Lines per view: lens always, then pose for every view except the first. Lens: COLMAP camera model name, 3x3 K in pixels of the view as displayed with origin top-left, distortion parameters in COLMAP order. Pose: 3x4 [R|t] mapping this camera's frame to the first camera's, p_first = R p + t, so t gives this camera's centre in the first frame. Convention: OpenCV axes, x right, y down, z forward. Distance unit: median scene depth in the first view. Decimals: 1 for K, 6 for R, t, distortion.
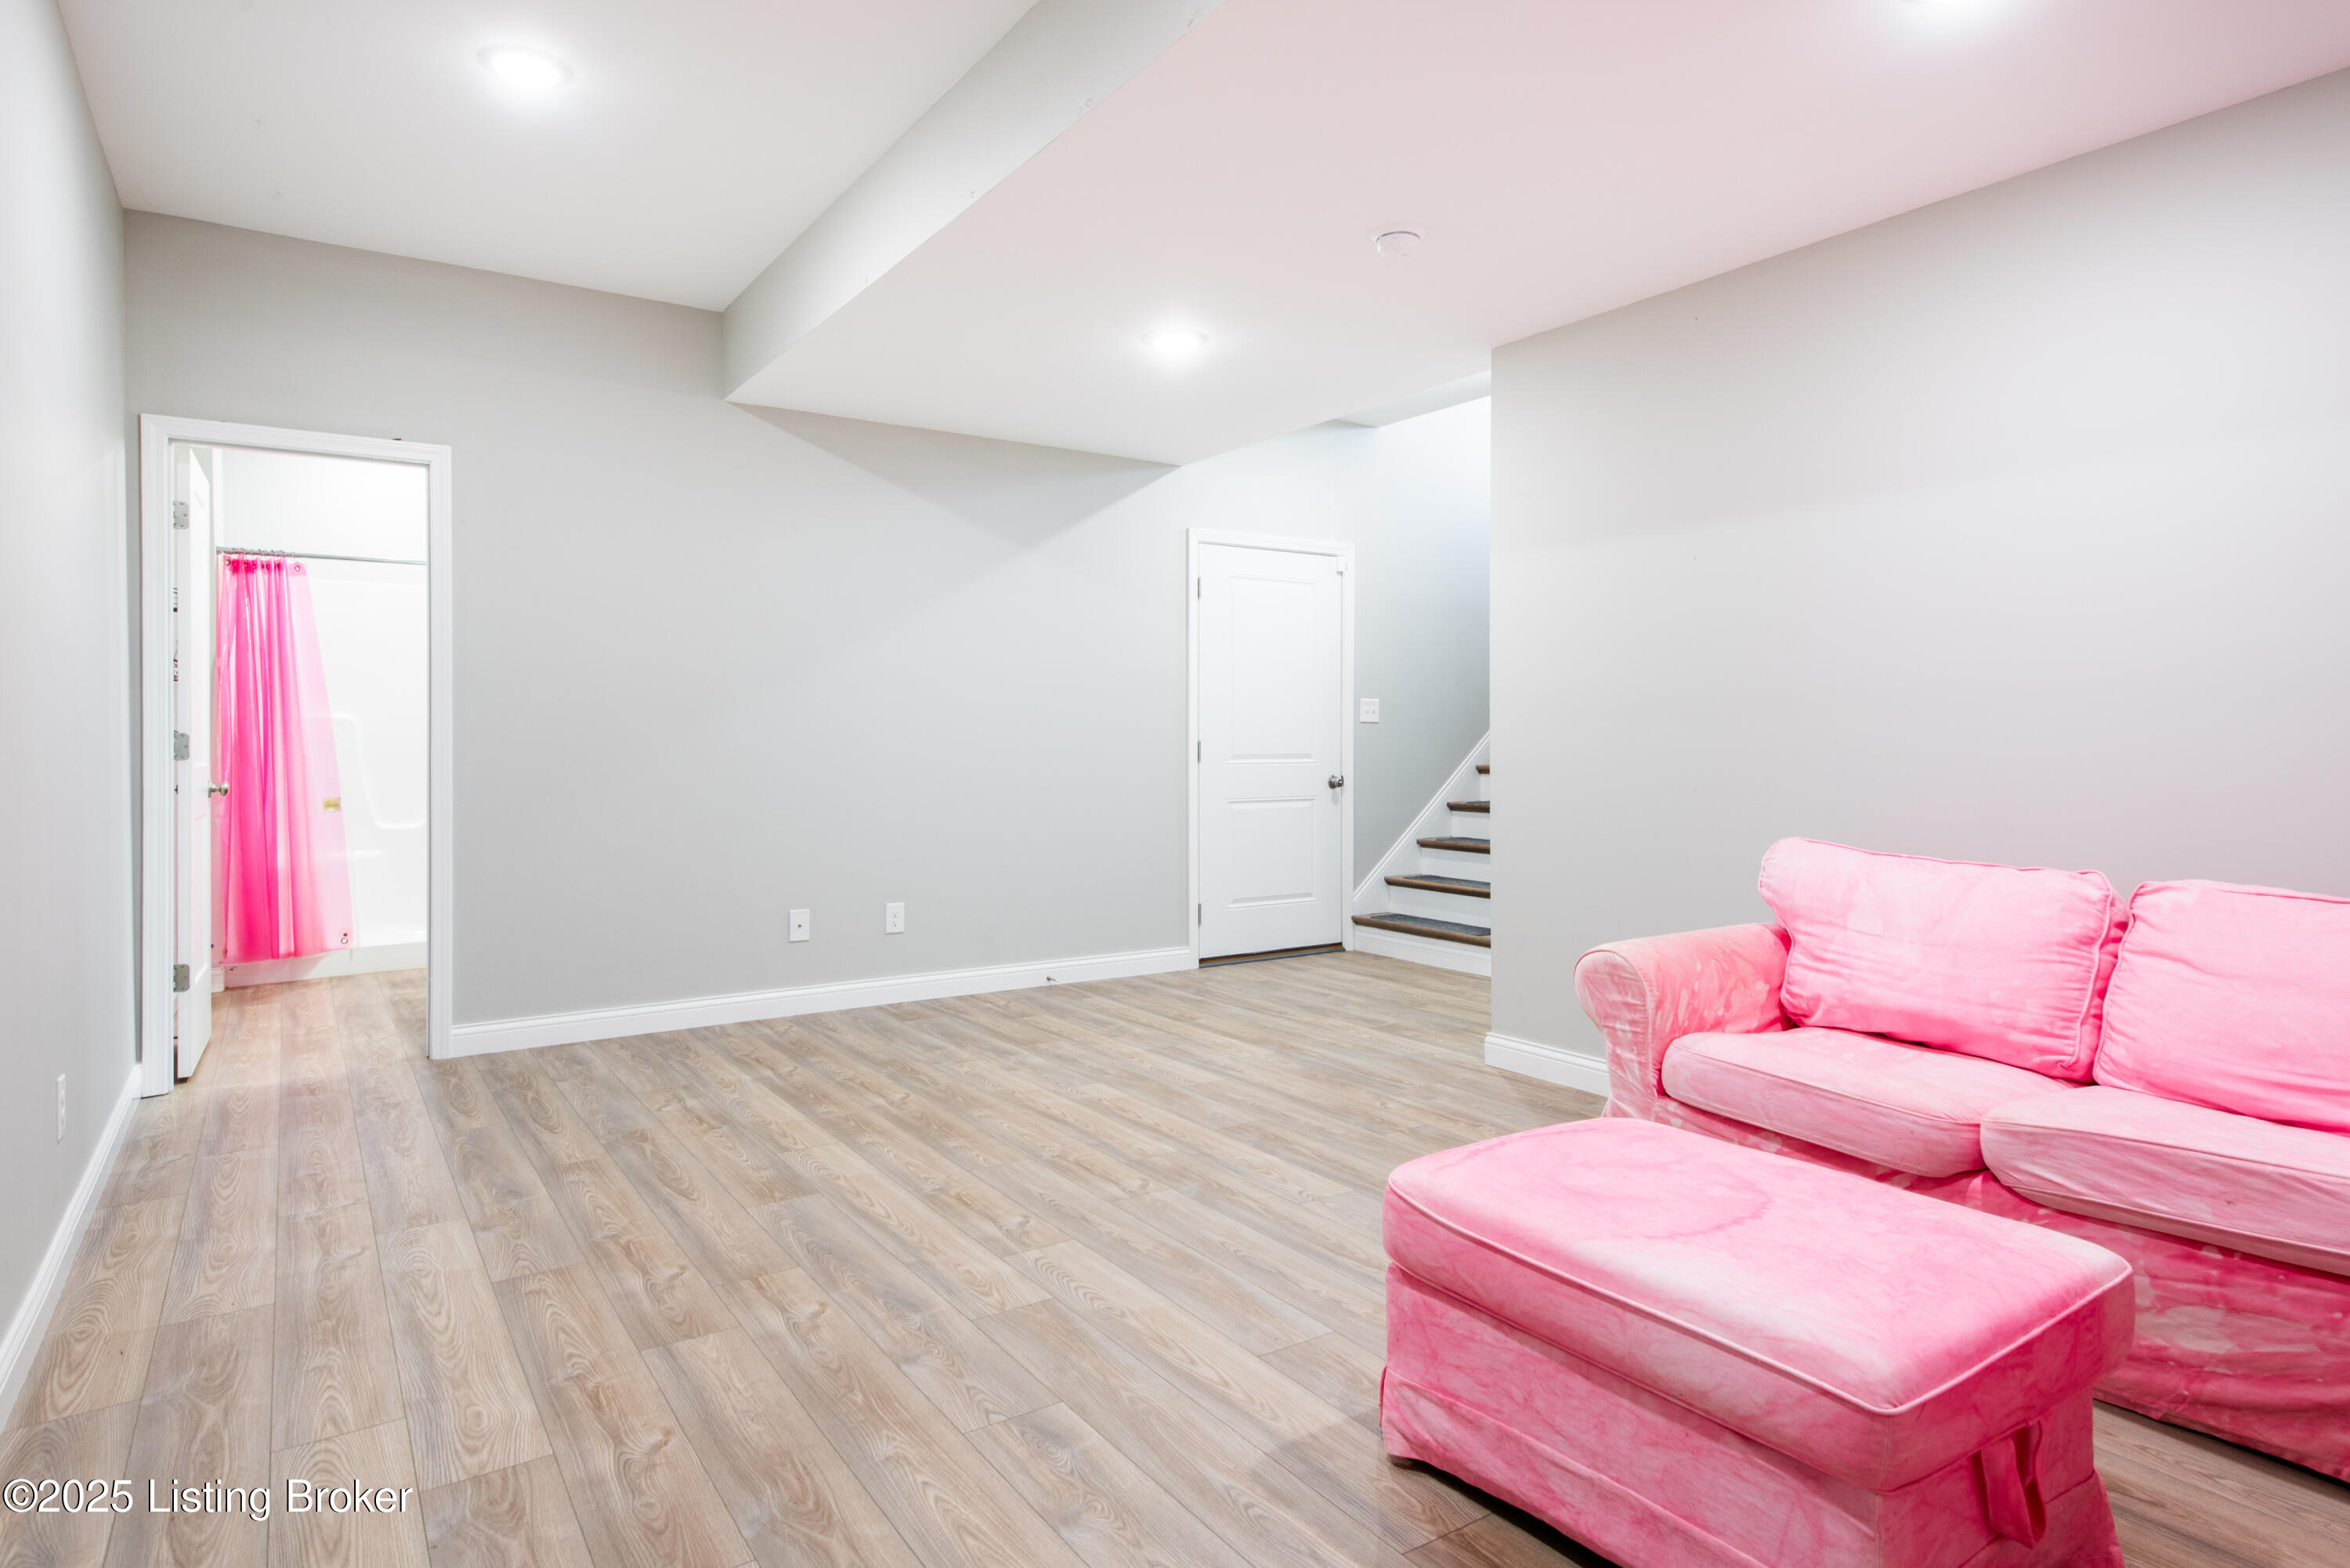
lens RADIAL K [[1316.6, 0, 1174.7], [0, 1316.6, 764.1], [0, 0, 1]] dist [0.013782, -0.003368]
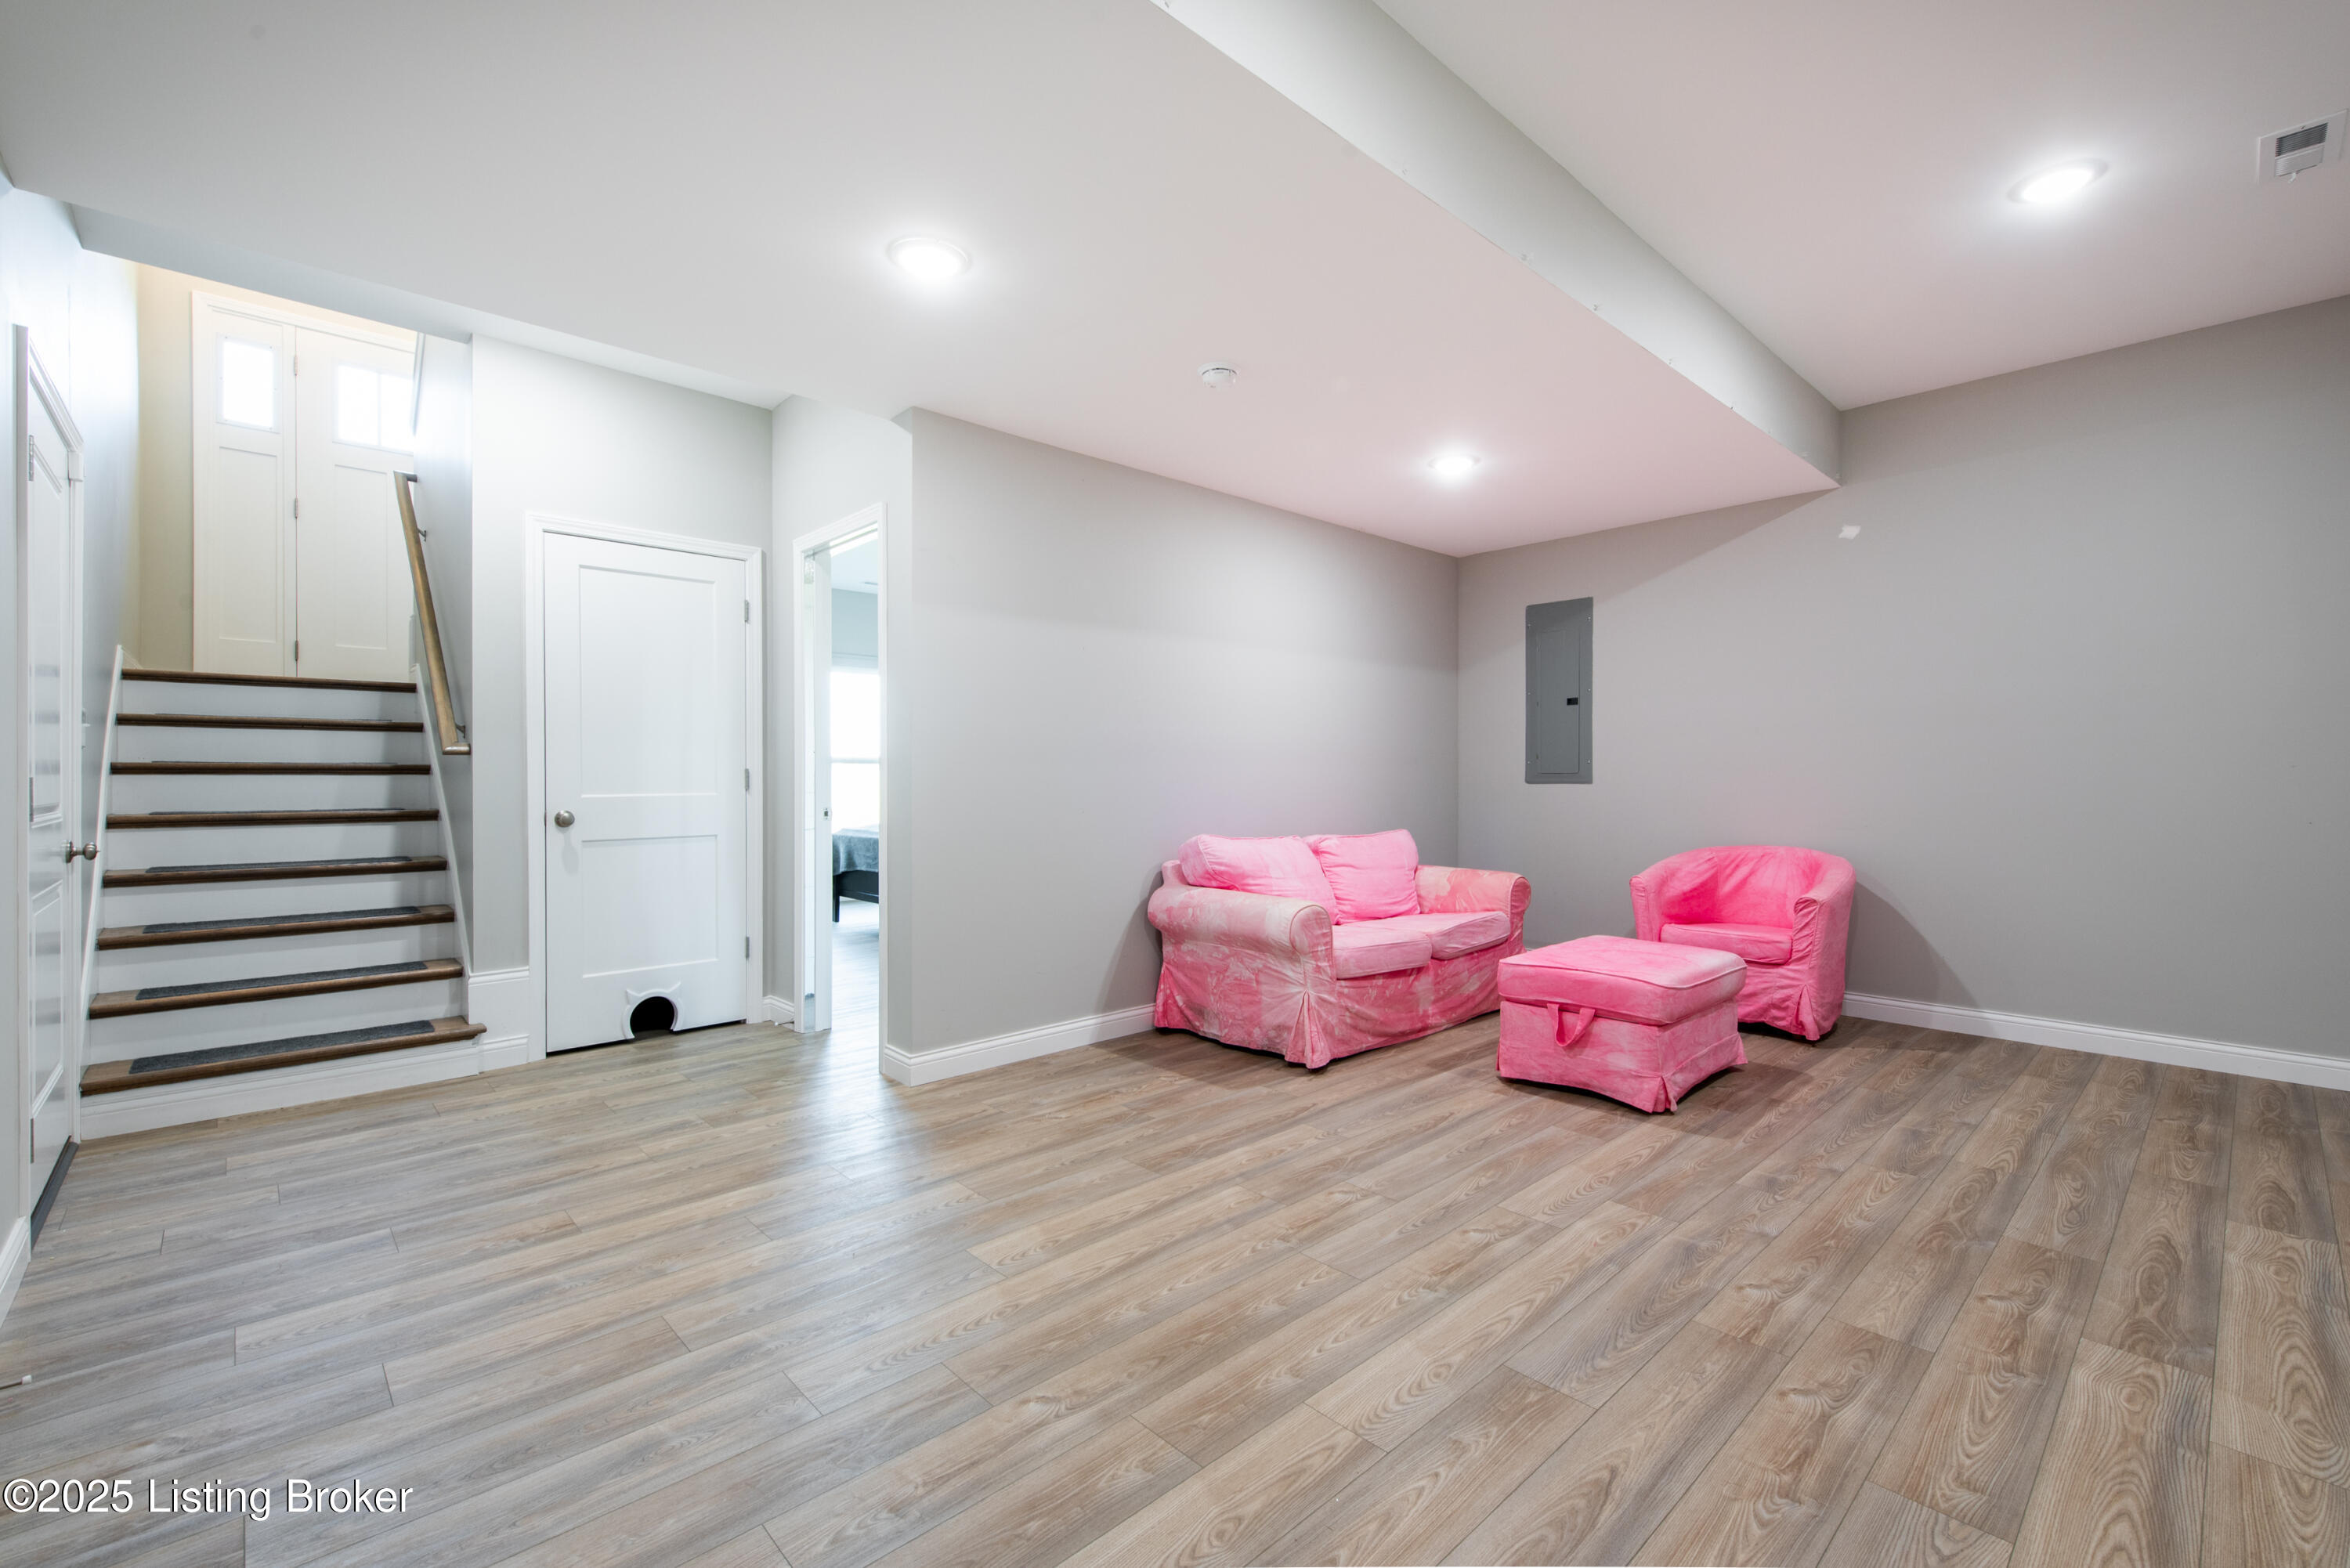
lens RADIAL K [[1020.1, 0, 1162.8], [0, 1020.1, 771.1], [0, 0, 1]] dist [0.002976, 0.000209]
pose [[-0.162446, 0.004299, 0.986708, -0.987229], [0.017833, 0.999840, -0.001420, -0.028925], [-0.986556, 0.017365, -0.162496, 1.535994]]
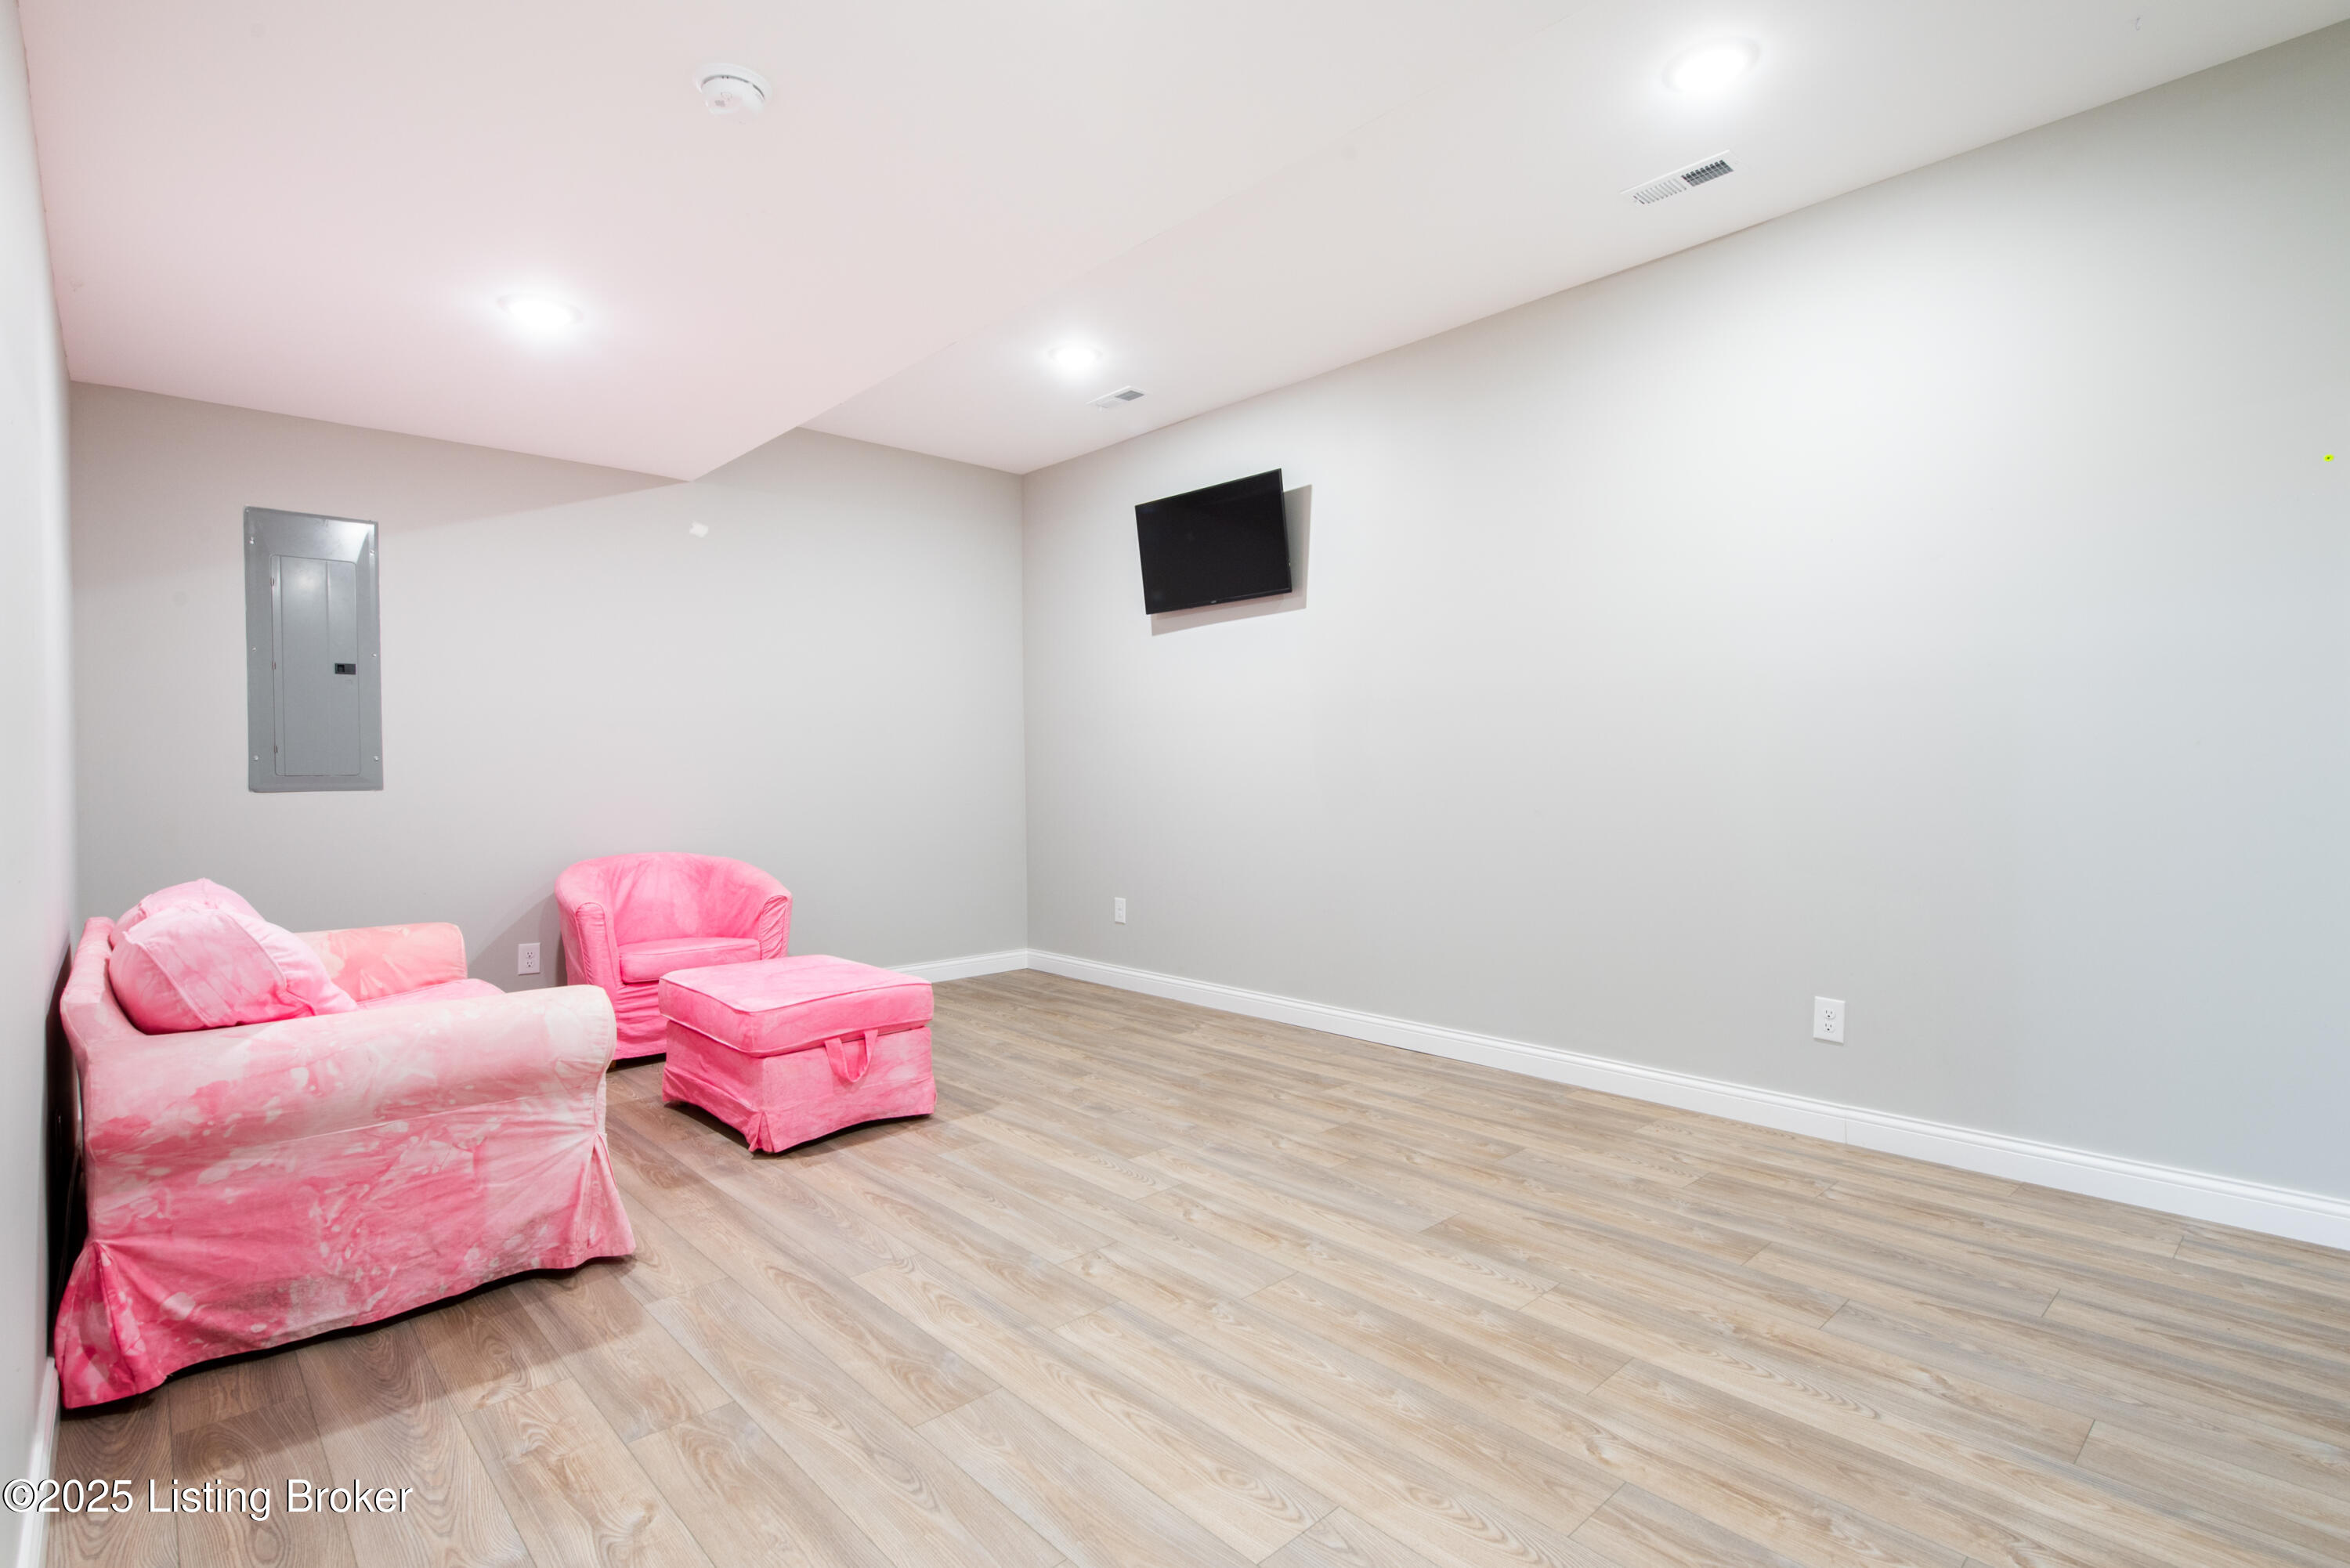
lens RADIAL K [[1119.5, 0, 1218.6], [0, 1119.5, 768.1], [0, 0, 1]] dist [0.009857, -0.001762]
pose [[-0.981423, 0.009591, -0.191618, 0.038340], [0.006551, 0.999843, 0.016490, -0.040279], [0.191746, 0.014928, -0.981331, 2.126610]]
